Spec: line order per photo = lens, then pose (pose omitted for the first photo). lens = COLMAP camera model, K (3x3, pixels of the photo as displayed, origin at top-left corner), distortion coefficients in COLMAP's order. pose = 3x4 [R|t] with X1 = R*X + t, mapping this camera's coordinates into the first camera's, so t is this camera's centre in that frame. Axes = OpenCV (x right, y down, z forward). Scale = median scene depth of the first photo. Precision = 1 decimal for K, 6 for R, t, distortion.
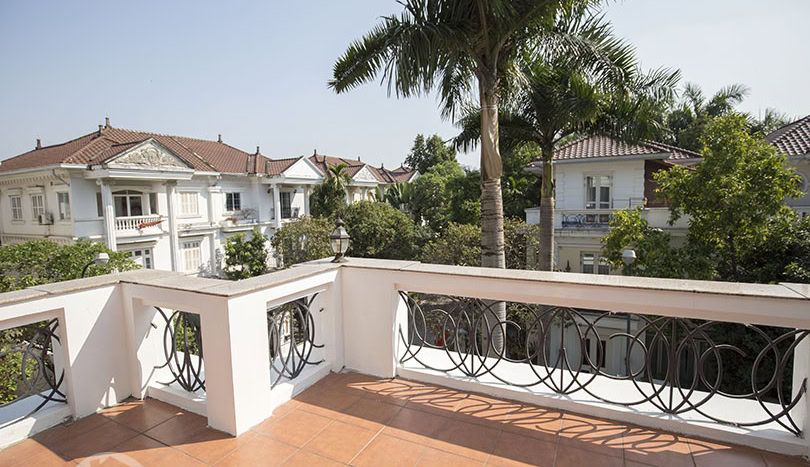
lens RADIAL K [[410.2, 0, 405.0], [0, 410.2, 233.5], [0, 0, 1]] dist [-0.019593, 0.000208]
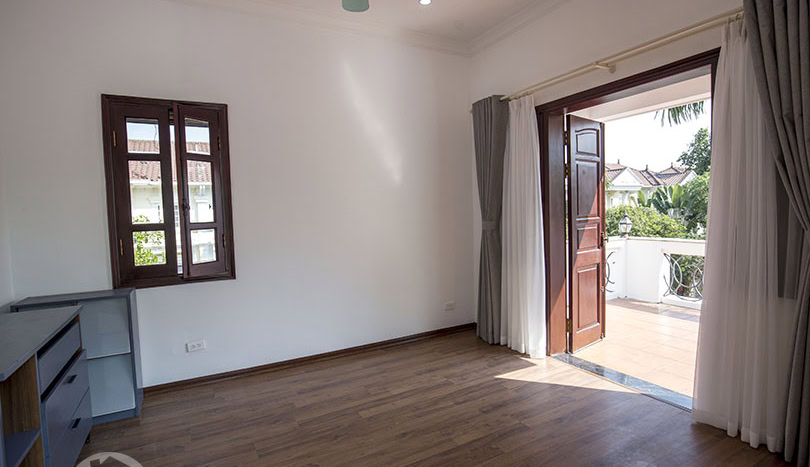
lens RADIAL K [[441.3, 0, 405.0], [0, 441.3, 233.5], [0, 0, 1]] dist [0.038592, 0.000223]
pose [[0.855454, 0.031409, -0.516925, 0.002834], [-0.041262, 0.999120, -0.007575, 0.014363], [0.516232, 0.027809, 0.855997, -0.151910]]
